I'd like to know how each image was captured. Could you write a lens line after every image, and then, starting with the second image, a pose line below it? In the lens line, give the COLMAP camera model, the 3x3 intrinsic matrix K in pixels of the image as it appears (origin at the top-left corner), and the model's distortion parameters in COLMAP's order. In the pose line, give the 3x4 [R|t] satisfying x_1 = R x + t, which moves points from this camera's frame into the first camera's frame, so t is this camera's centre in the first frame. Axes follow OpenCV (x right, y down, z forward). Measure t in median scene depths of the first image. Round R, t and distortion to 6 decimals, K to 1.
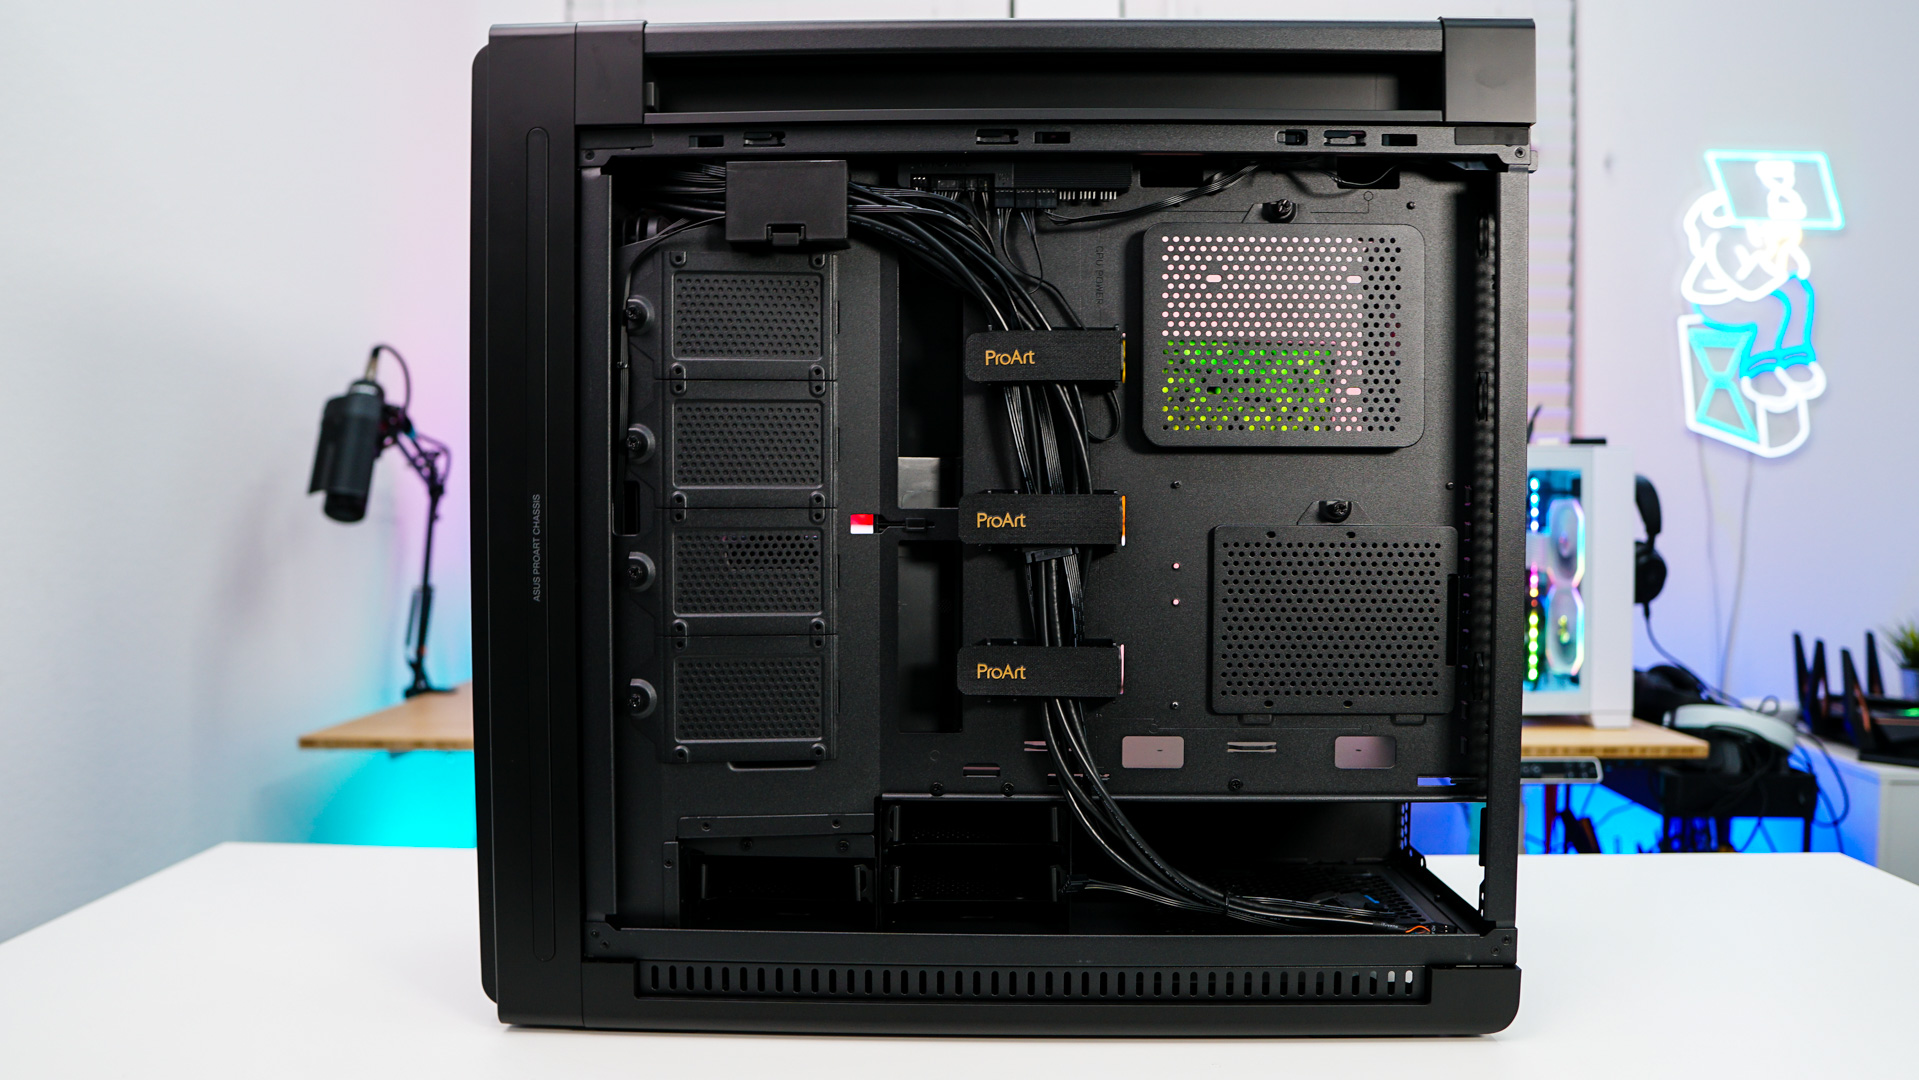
lens RADIAL K [[1360.2, 0, 959.5], [0, 1360.2, 540.0], [0, 0, 1]] dist [-0.030516, 0.005071]
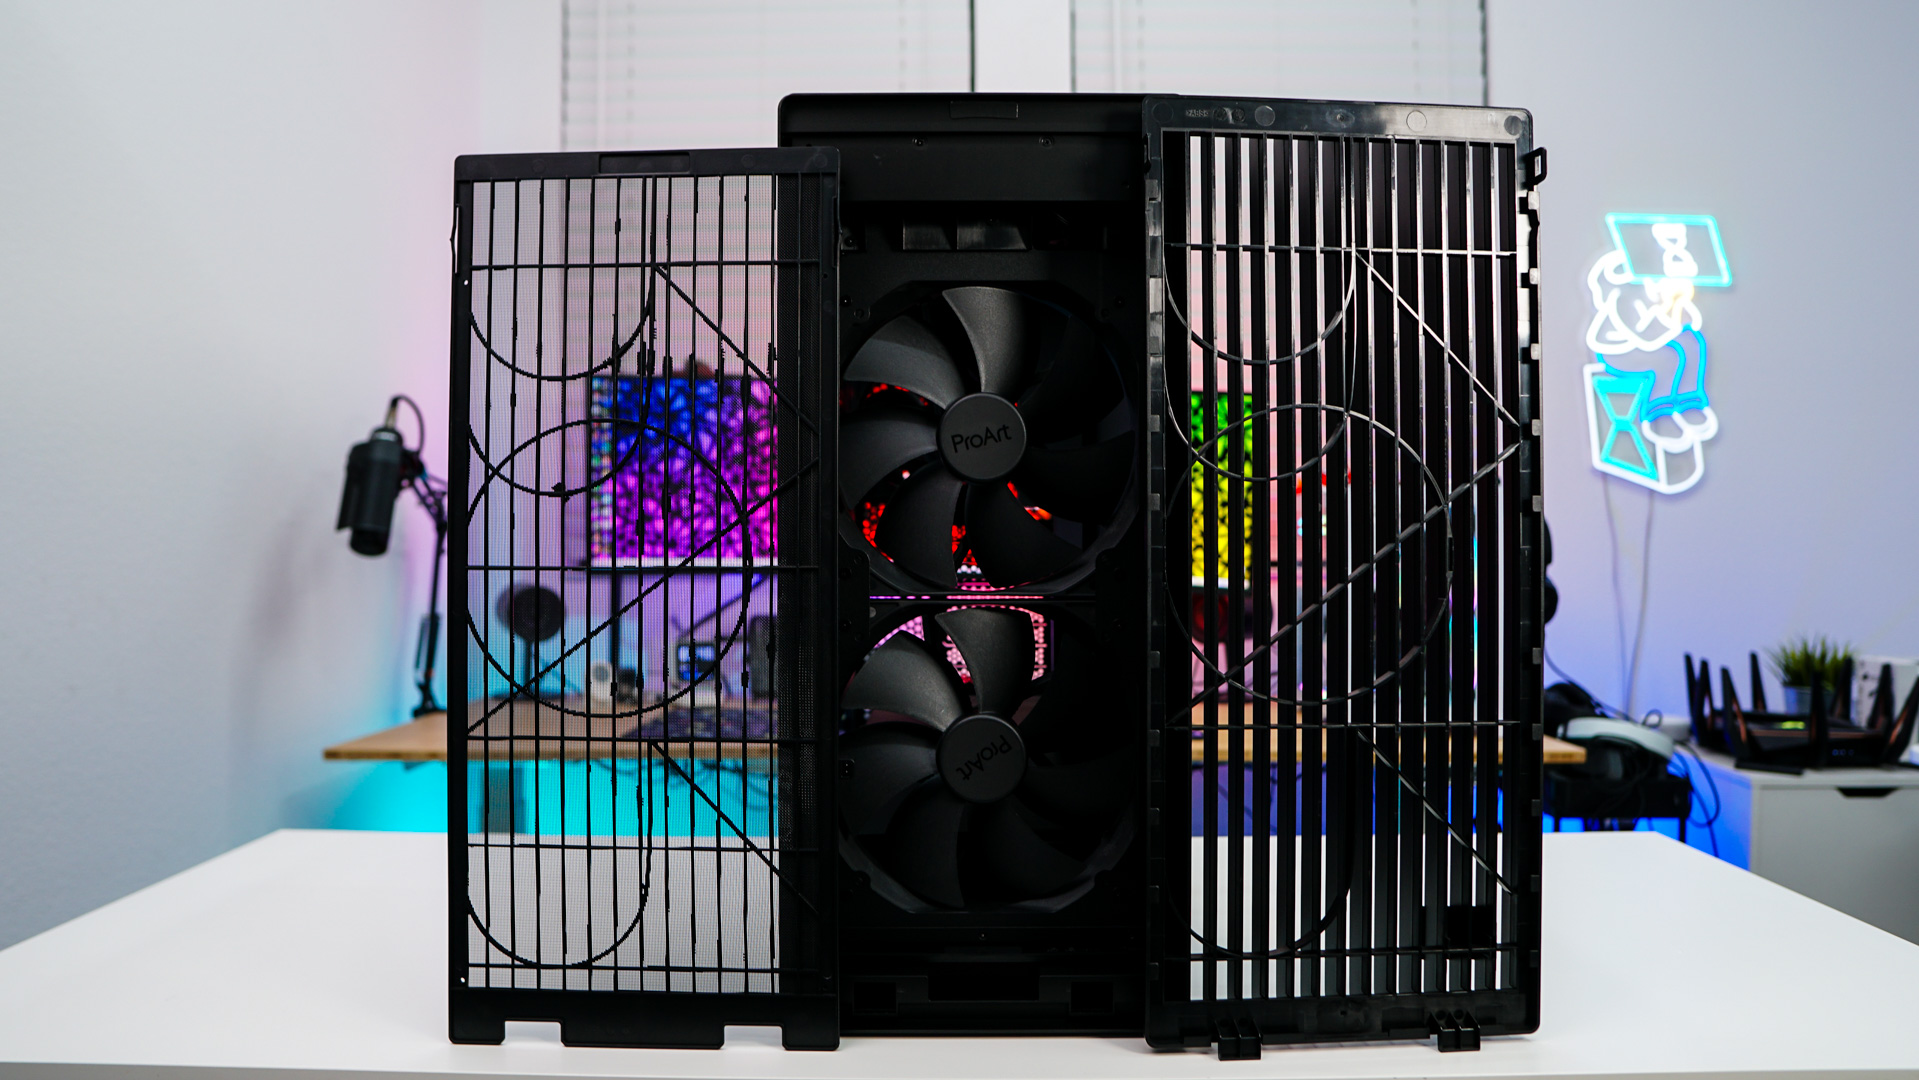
lens RADIAL K [[1360.2, 0, 959.5], [0, 1360.2, 540.0], [0, 0, 1]] dist [-0.030516, 0.005071]
pose [[0.999883, -0.001750, 0.015213, 0.013929], [0.002125, 0.999693, -0.024679, 0.002302], [-0.015165, 0.024708, 0.999580, -0.107016]]
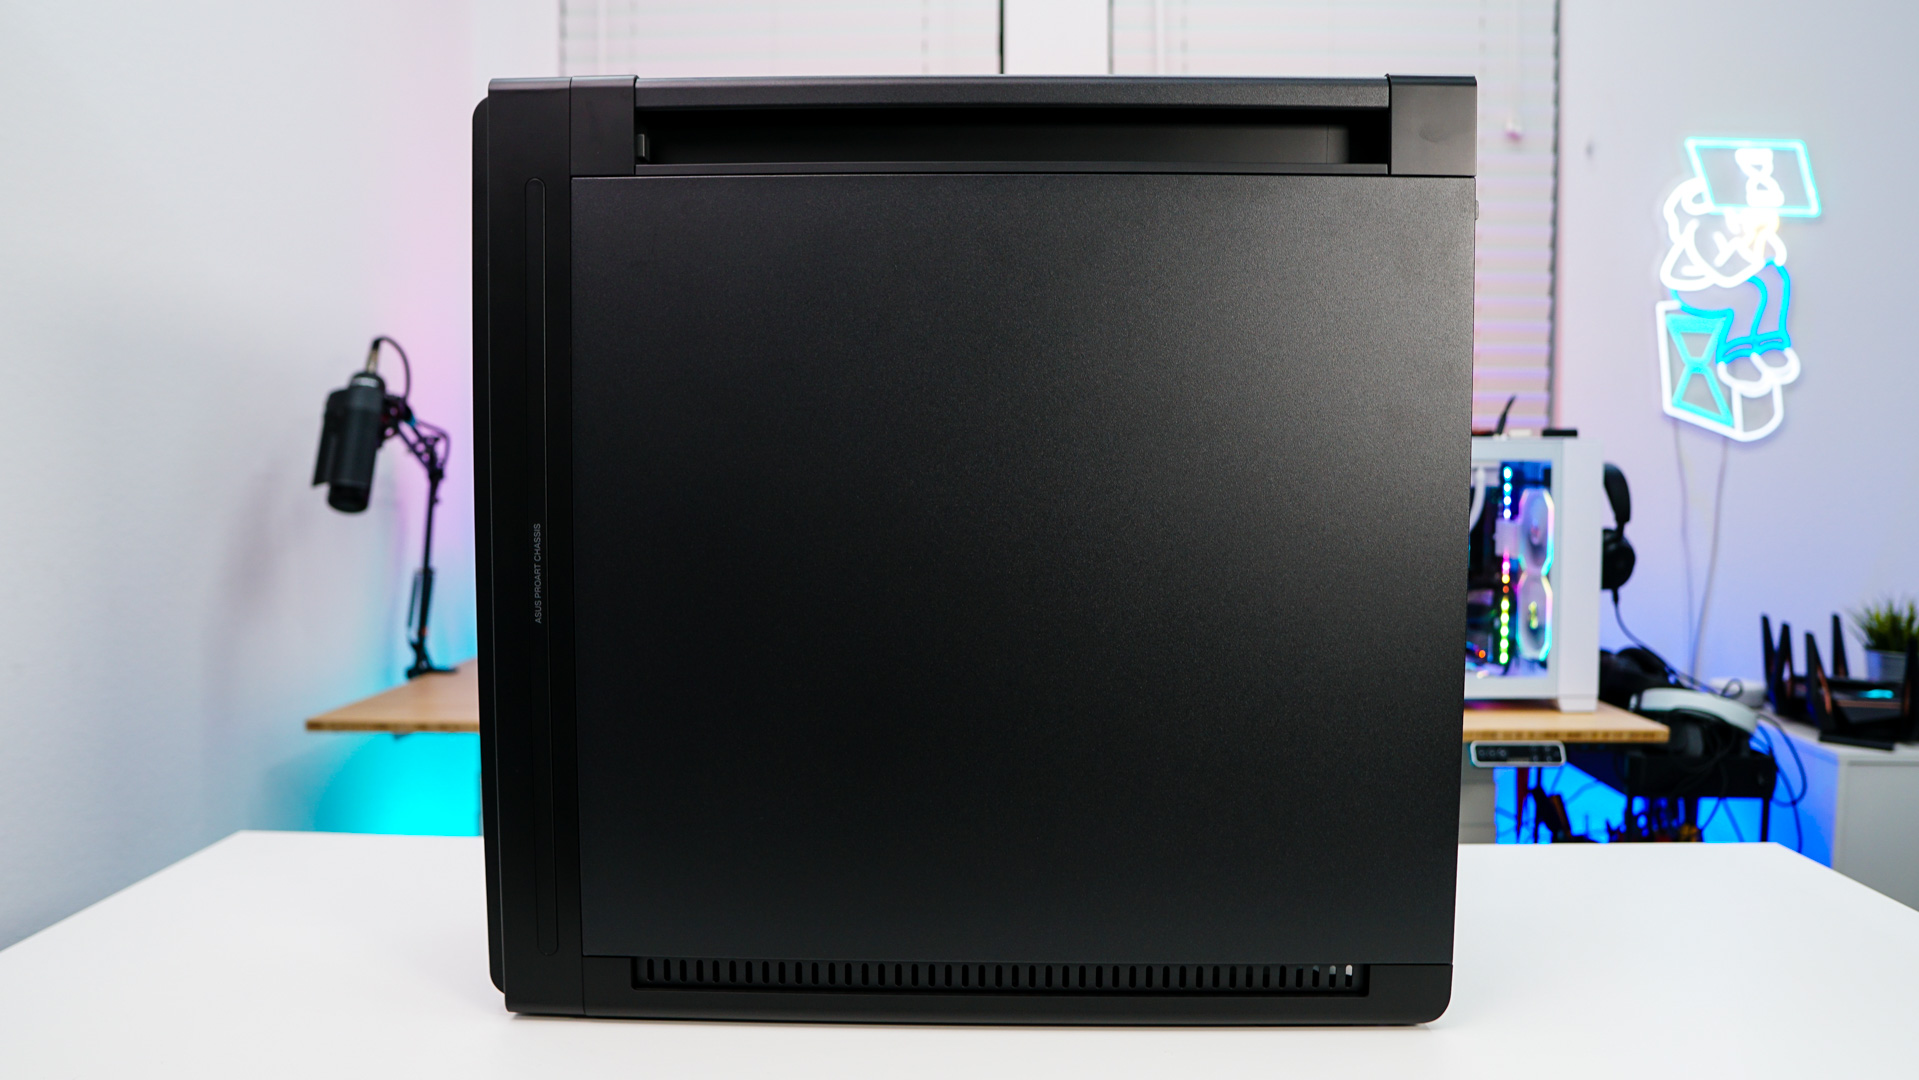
lens RADIAL K [[1360.2, 0, 959.5], [0, 1360.2, 540.0], [0, 0, 1]] dist [-0.030516, 0.005071]
pose [[0.999996, 0.001170, 0.002395, 0.006951], [-0.001238, 0.999590, 0.028589, -0.019380], [-0.002360, -0.028591, 0.999588, -0.026270]]
